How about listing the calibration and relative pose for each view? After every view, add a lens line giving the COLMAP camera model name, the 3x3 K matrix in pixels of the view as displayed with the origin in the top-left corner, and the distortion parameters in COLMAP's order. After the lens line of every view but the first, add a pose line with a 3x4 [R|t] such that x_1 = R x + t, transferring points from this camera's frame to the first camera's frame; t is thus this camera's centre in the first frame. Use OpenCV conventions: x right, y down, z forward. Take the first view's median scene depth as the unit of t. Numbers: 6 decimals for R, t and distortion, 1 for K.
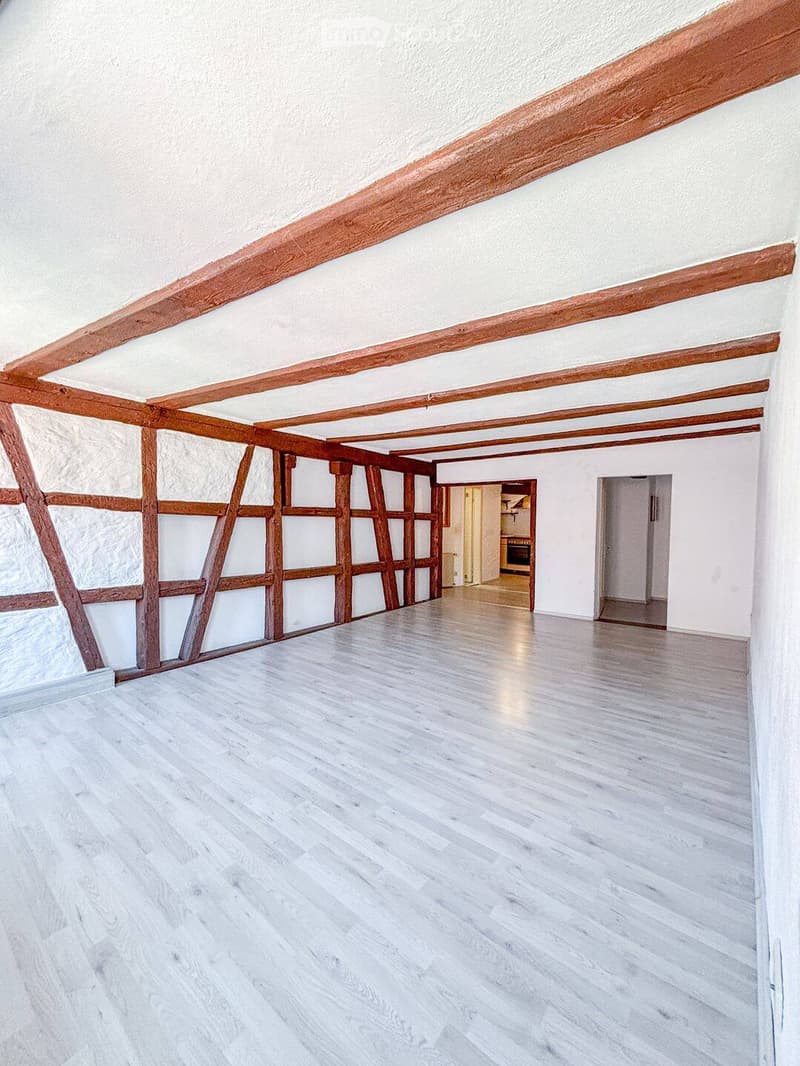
lens RADIAL K [[435.9, 0, 399.8], [0, 435.9, 530.2], [0, 0, 1]] dist [0.003242, 0.000253]
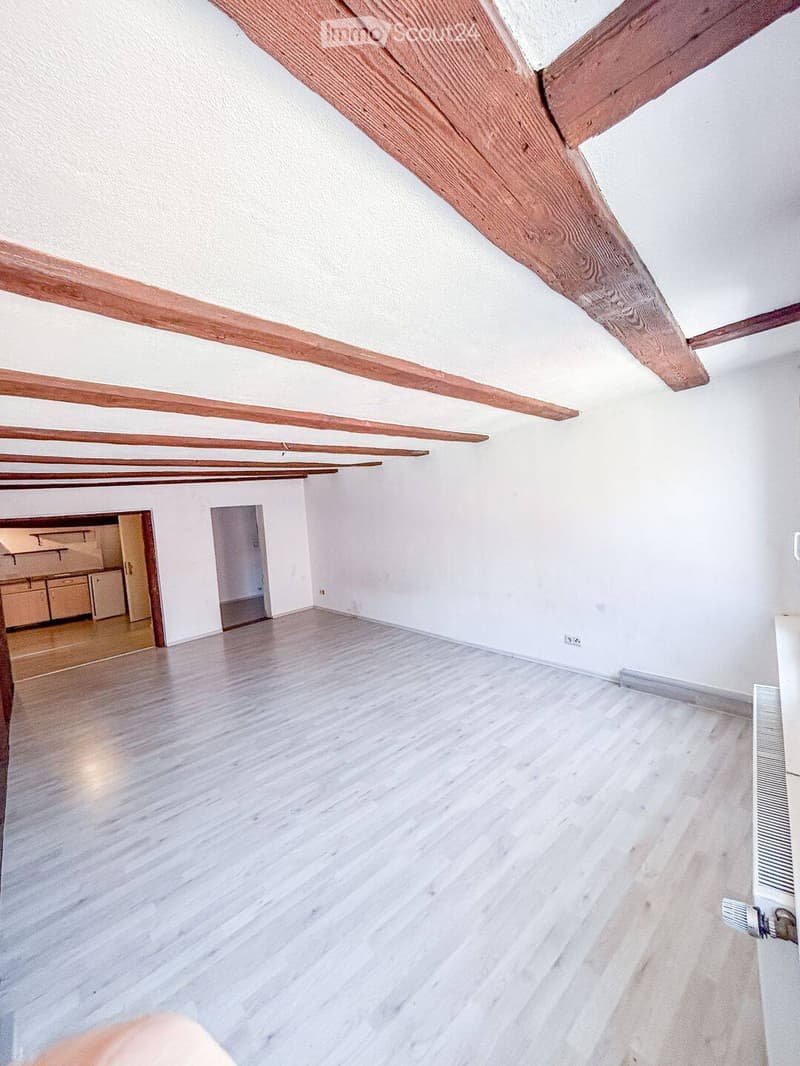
lens RADIAL K [[435.9, 0, 399.8], [0, 435.9, 530.2], [0, 0, 1]] dist [0.003242, 0.000253]
pose [[0.172342, -0.078823, 0.981878, -1.168420], [0.118034, 0.991264, 0.058858, -0.142184], [-0.977940, 0.105752, 0.180140, 0.618047]]
